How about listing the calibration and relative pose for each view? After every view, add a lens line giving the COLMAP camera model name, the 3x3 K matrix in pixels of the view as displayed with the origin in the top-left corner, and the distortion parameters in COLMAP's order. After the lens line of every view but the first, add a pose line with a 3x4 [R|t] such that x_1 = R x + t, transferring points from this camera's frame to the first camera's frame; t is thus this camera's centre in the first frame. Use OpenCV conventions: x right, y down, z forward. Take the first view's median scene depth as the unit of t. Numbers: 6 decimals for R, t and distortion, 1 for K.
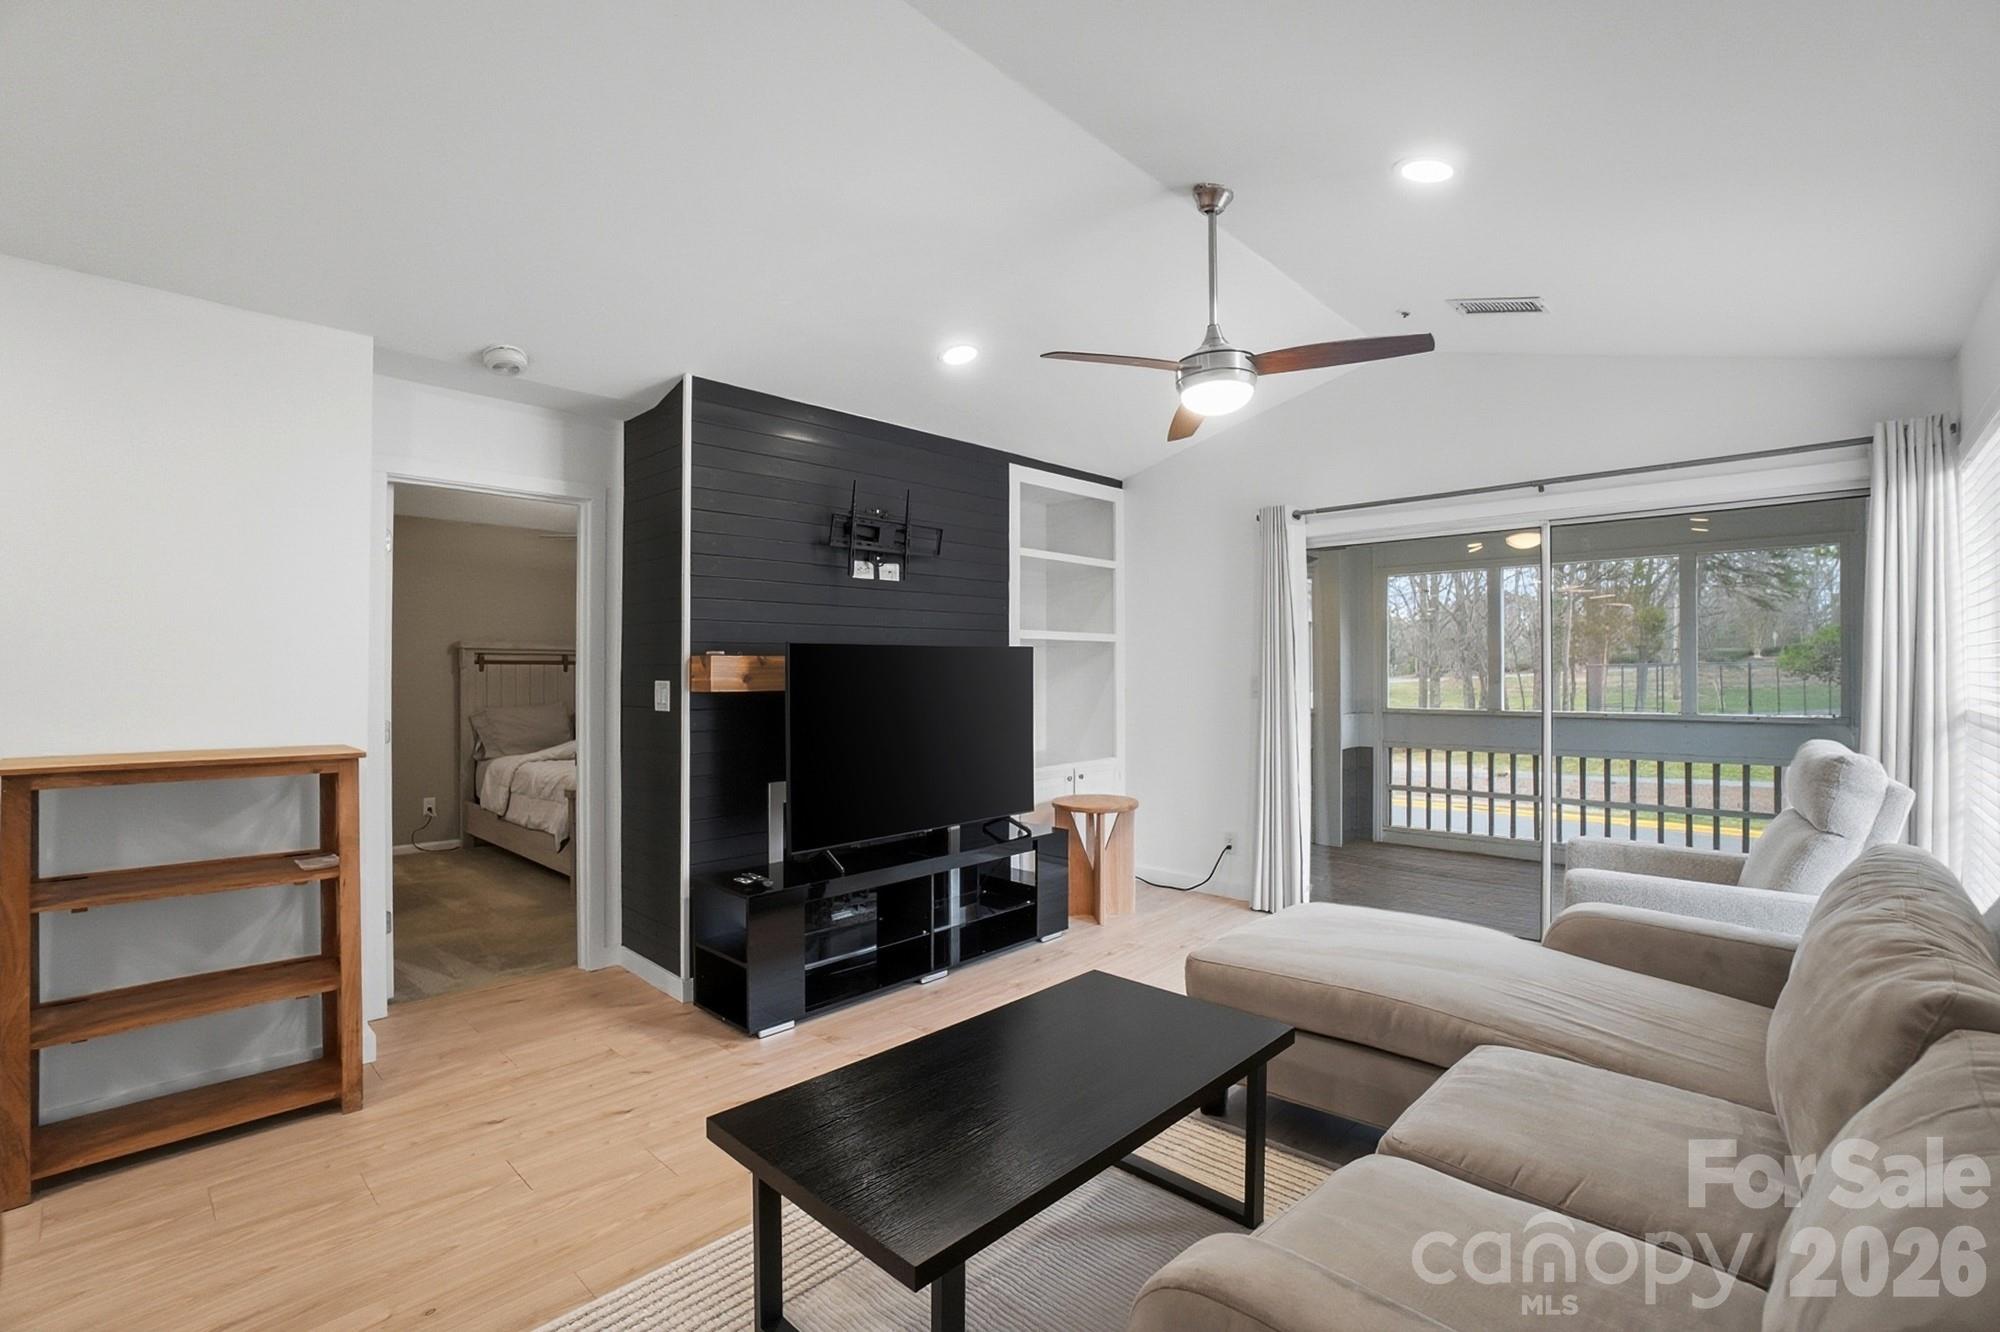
lens RADIAL K [[915.4, 0, 993.0], [0, 915.4, 672.0], [0, 0, 1]] dist [-0.000214, -0.000026]
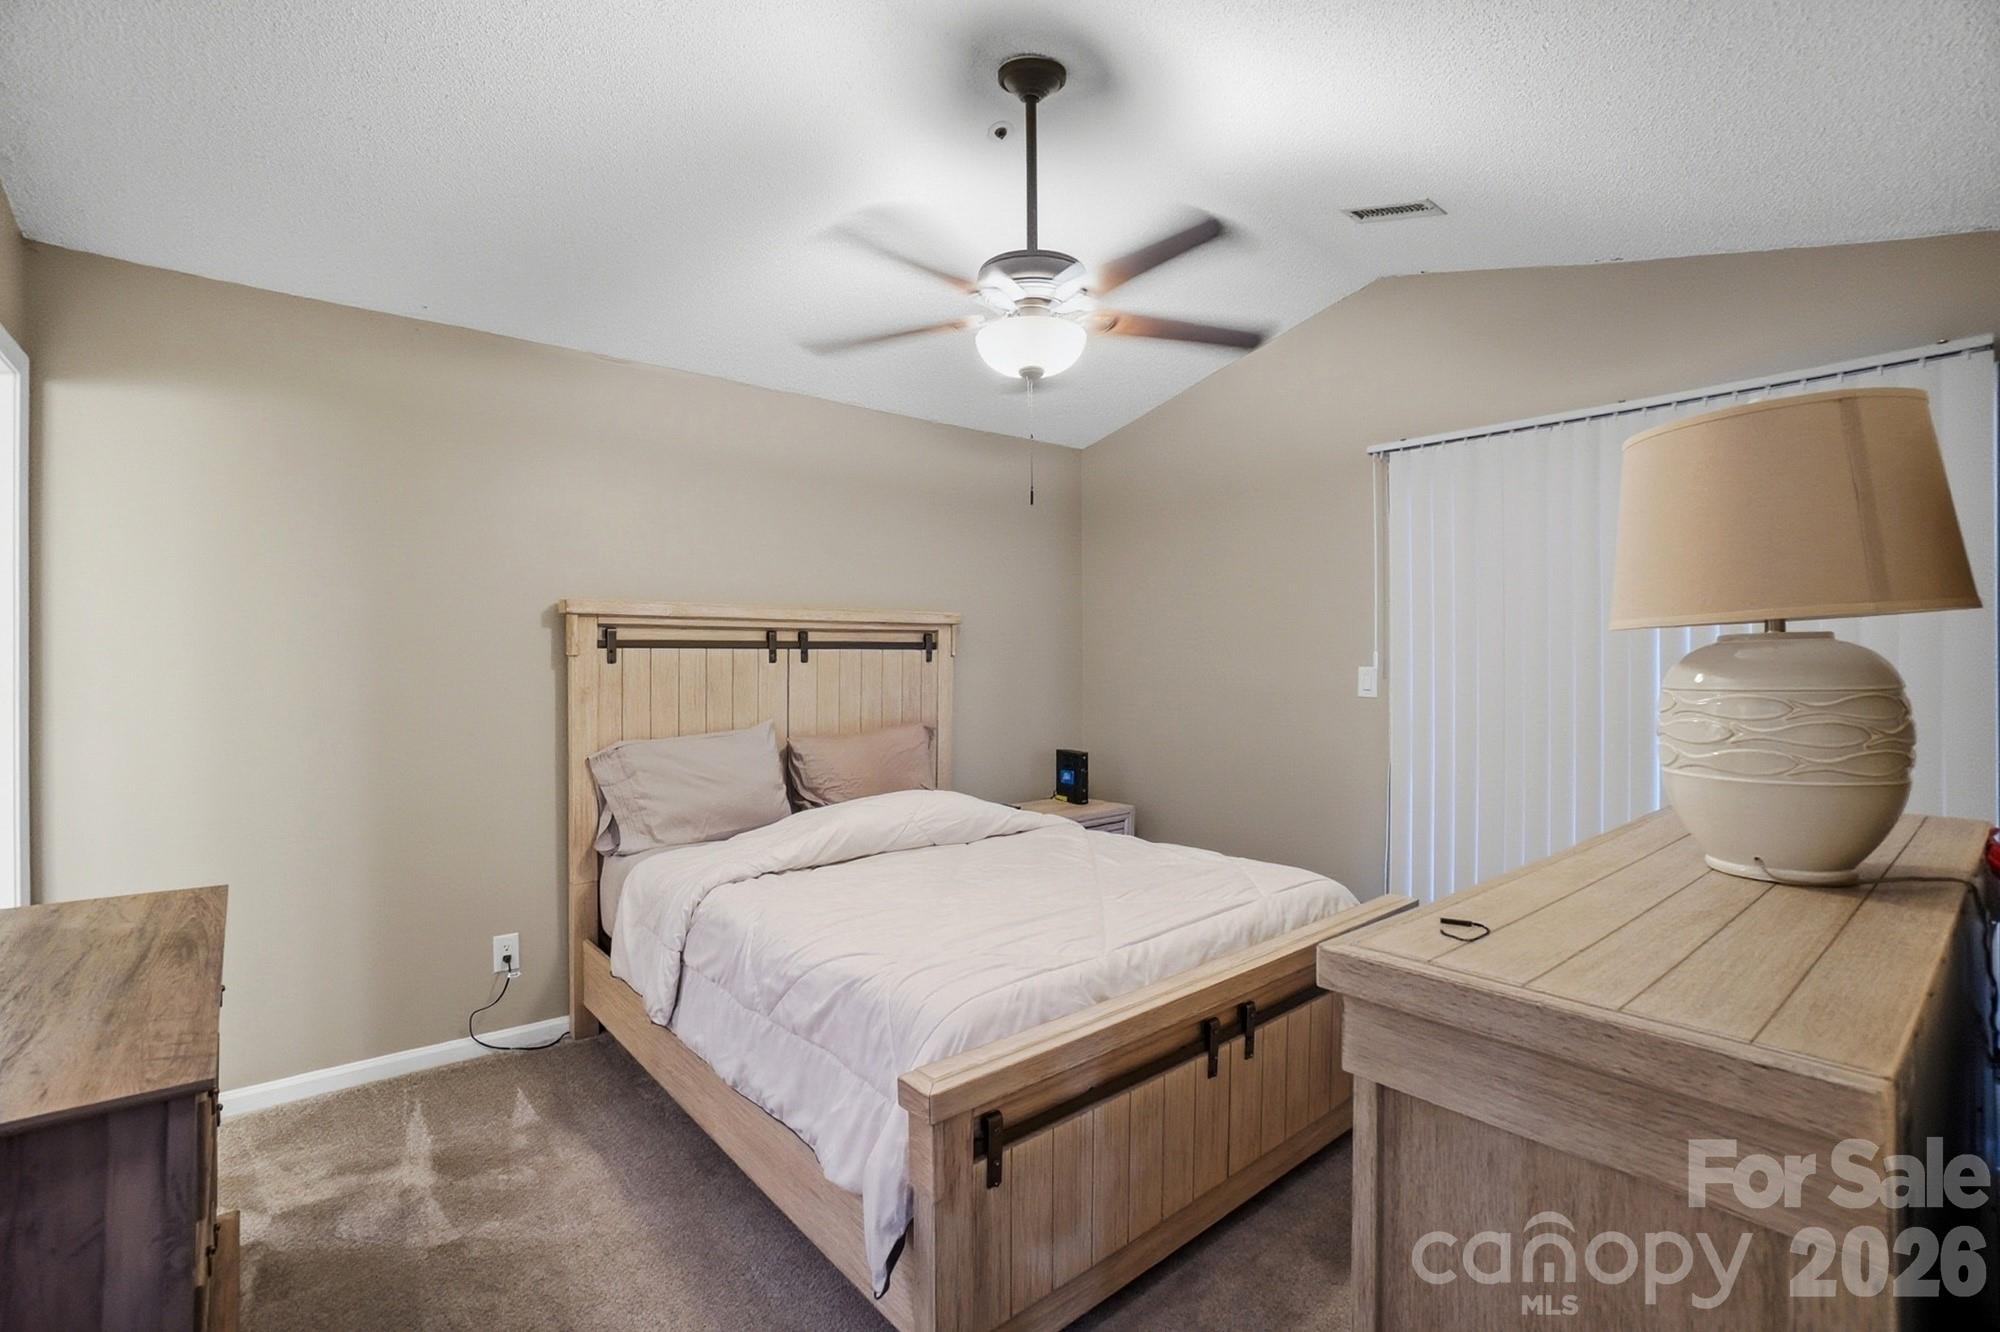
lens RADIAL K [[915.4, 0, 1008.1], [0, 915.4, 654.3], [0, 0, 1]] dist [-0.000214, -0.000026]
pose [[0.996401, 0.003614, -0.084693, -0.317650], [-0.002531, 0.999914, 0.012893, -0.011995], [0.084732, -0.012632, 0.996324, 0.551608]]
